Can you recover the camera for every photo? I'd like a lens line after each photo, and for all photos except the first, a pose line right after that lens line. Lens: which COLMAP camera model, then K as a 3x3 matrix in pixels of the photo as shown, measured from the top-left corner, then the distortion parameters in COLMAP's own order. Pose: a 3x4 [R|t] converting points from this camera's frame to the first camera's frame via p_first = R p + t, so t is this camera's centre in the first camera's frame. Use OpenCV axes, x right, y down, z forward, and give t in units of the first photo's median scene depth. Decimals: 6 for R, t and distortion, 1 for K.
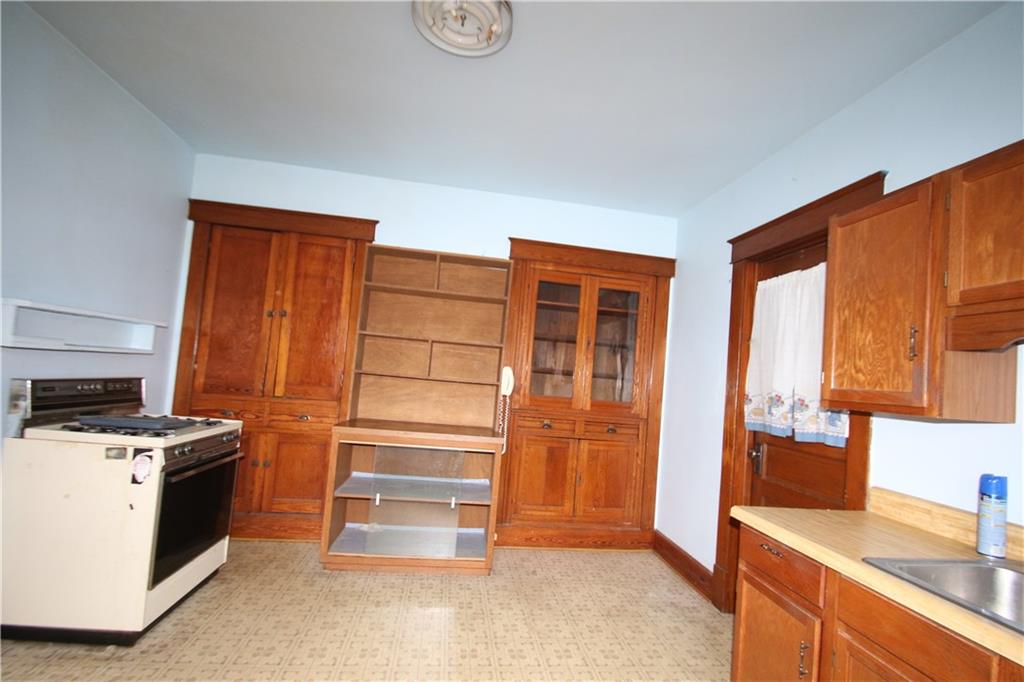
lens RADIAL K [[471.4, 0, 514.4], [0, 471.4, 352.0], [0, 0, 1]] dist [0.006892, -0.013339]
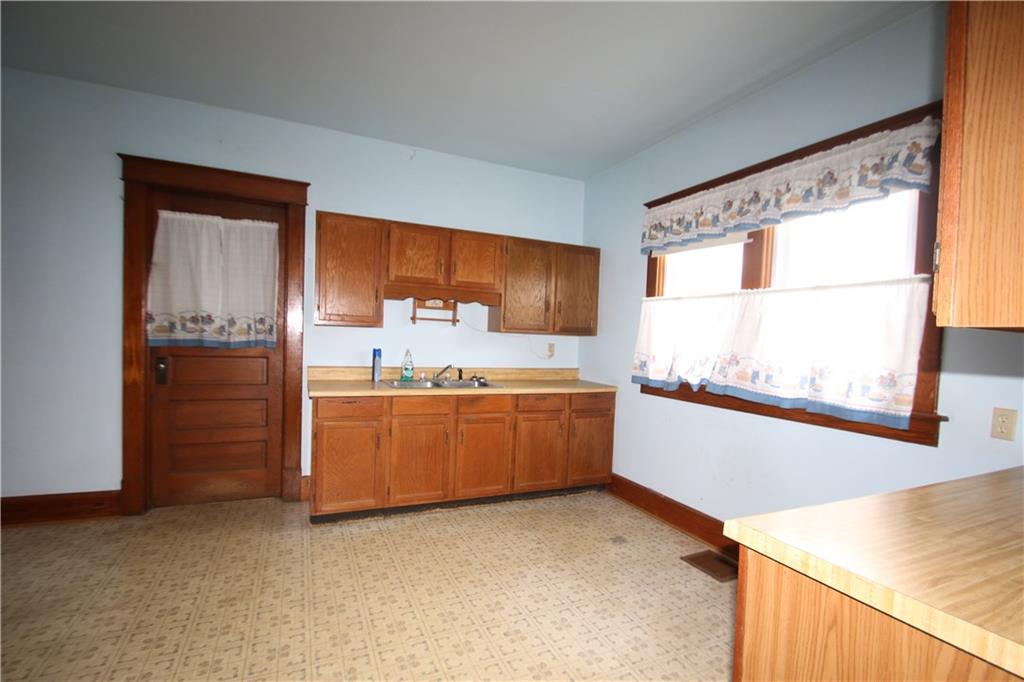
lens RADIAL K [[471.4, 0, 513.6], [0, 471.4, 349.3], [0, 0, 1]] dist [0.006892, -0.013339]
pose [[-0.279912, -0.118679, 0.952662, -0.784642], [-0.108476, 0.989884, 0.091443, -0.018560], [-0.953877, -0.077745, -0.289955, 0.523062]]
